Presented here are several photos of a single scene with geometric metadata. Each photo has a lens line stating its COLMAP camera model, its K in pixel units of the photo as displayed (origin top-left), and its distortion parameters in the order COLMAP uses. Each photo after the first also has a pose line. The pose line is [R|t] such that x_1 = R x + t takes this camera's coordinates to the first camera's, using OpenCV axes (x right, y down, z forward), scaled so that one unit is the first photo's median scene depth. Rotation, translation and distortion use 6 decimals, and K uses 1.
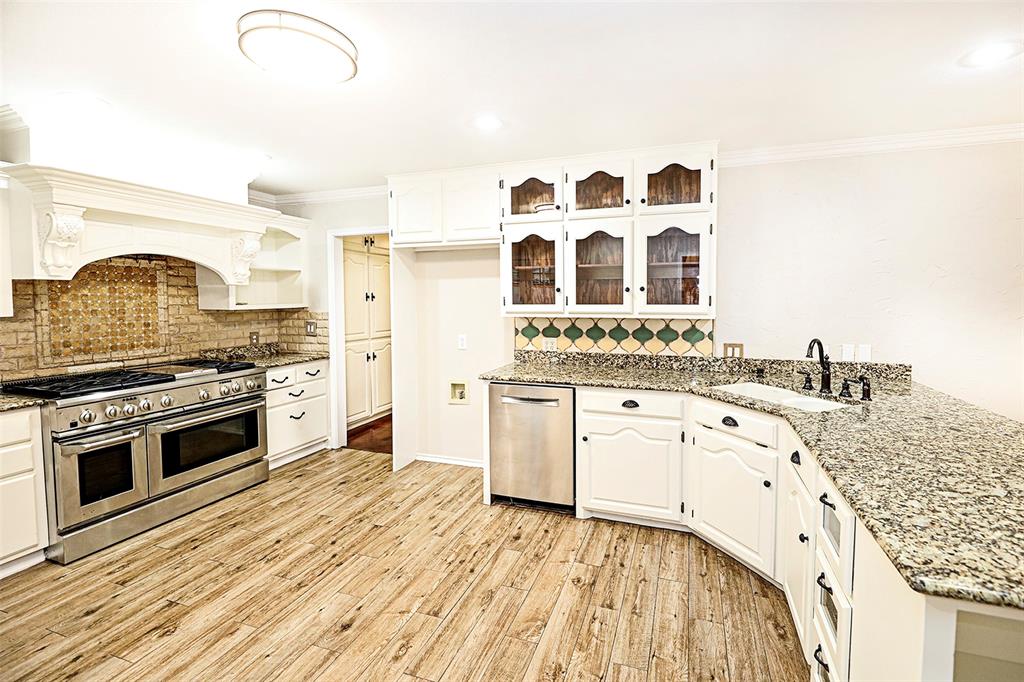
lens RADIAL K [[441.0, 0, 546.5], [0, 441.0, 321.1], [0, 0, 1]] dist [-0.001500, -0.000294]
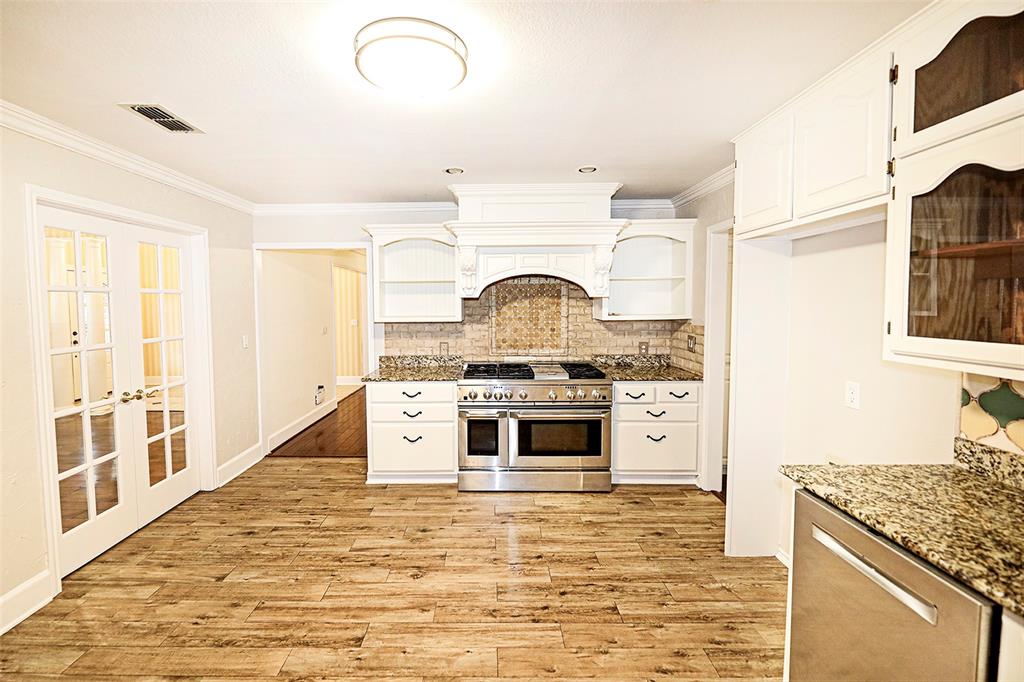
lens RADIAL K [[434.7, 0, 487.7], [0, 434.7, 325.2], [0, 0, 1]] dist [0.000740, -0.000160]
pose [[0.301710, 0.052103, -0.951975, 0.207733], [-0.045239, 0.998163, 0.040294, -0.045747], [0.952326, 0.030909, 0.303513, 0.445706]]
